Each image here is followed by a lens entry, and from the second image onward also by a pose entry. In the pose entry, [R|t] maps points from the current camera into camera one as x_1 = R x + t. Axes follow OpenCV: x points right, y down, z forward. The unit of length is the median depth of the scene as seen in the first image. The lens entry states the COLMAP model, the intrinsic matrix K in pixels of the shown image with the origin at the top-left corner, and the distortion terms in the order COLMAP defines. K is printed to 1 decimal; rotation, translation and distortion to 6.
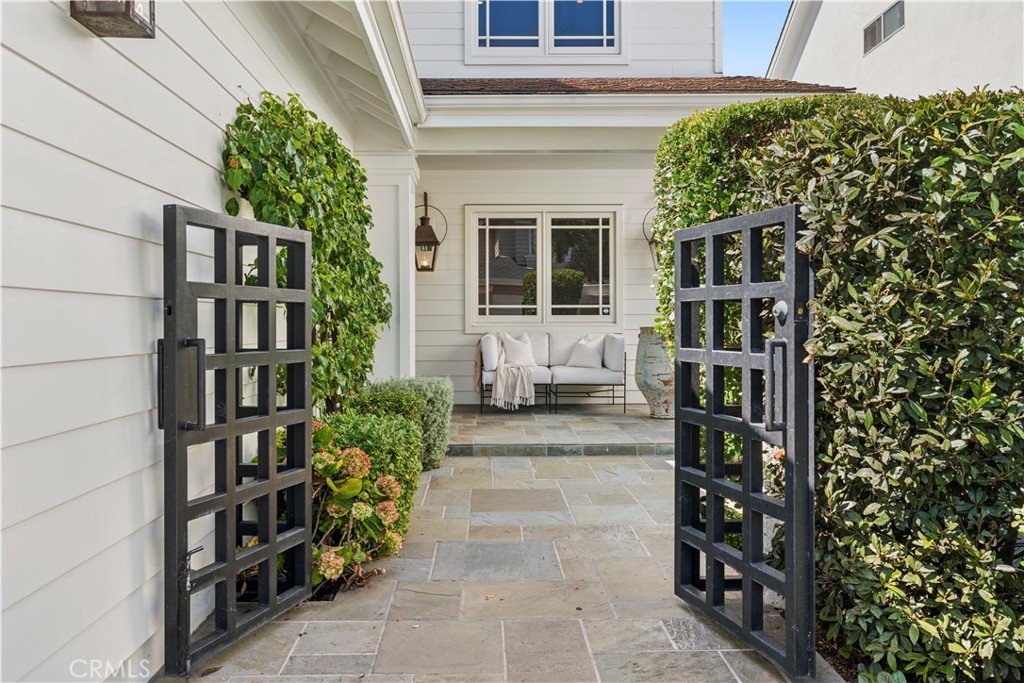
lens RADIAL K [[807.5, 0, 512.0], [0, 807.5, 341.5], [0, 0, 1]] dist [-0.004903, -0.001863]
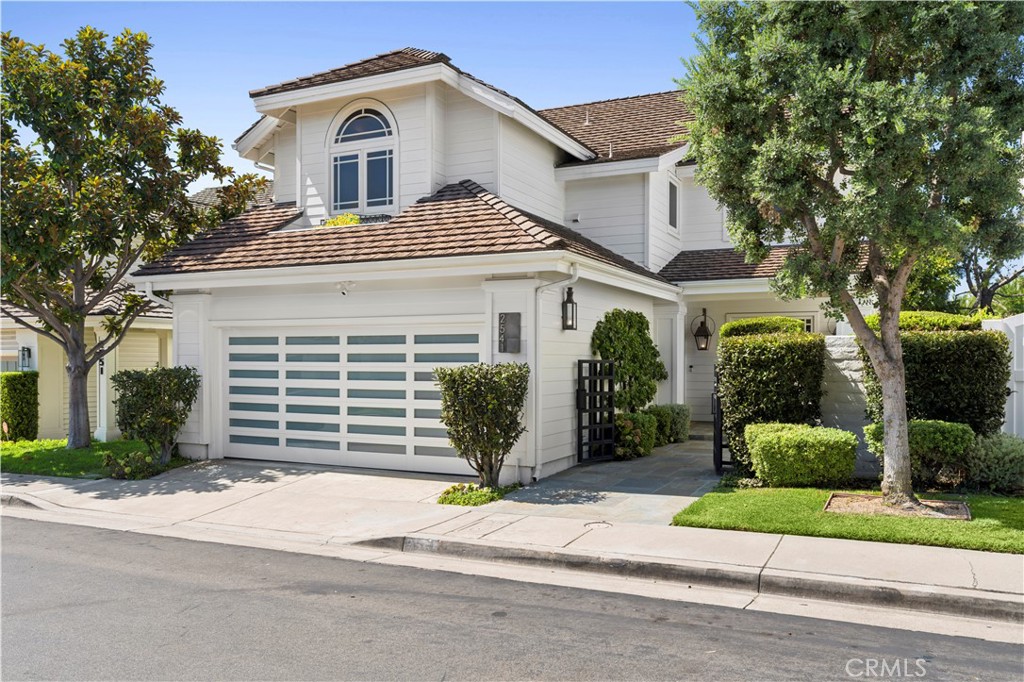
lens RADIAL K [[807.5, 0, 512.0], [0, 807.5, 341.0], [0, 0, 1]] dist [-0.004903, -0.001863]
pose [[0.885024, -0.013297, -0.465356, 1.117841], [-0.008873, 0.998929, -0.045418, -0.053234], [0.465461, 0.044325, 0.883958, -2.634190]]
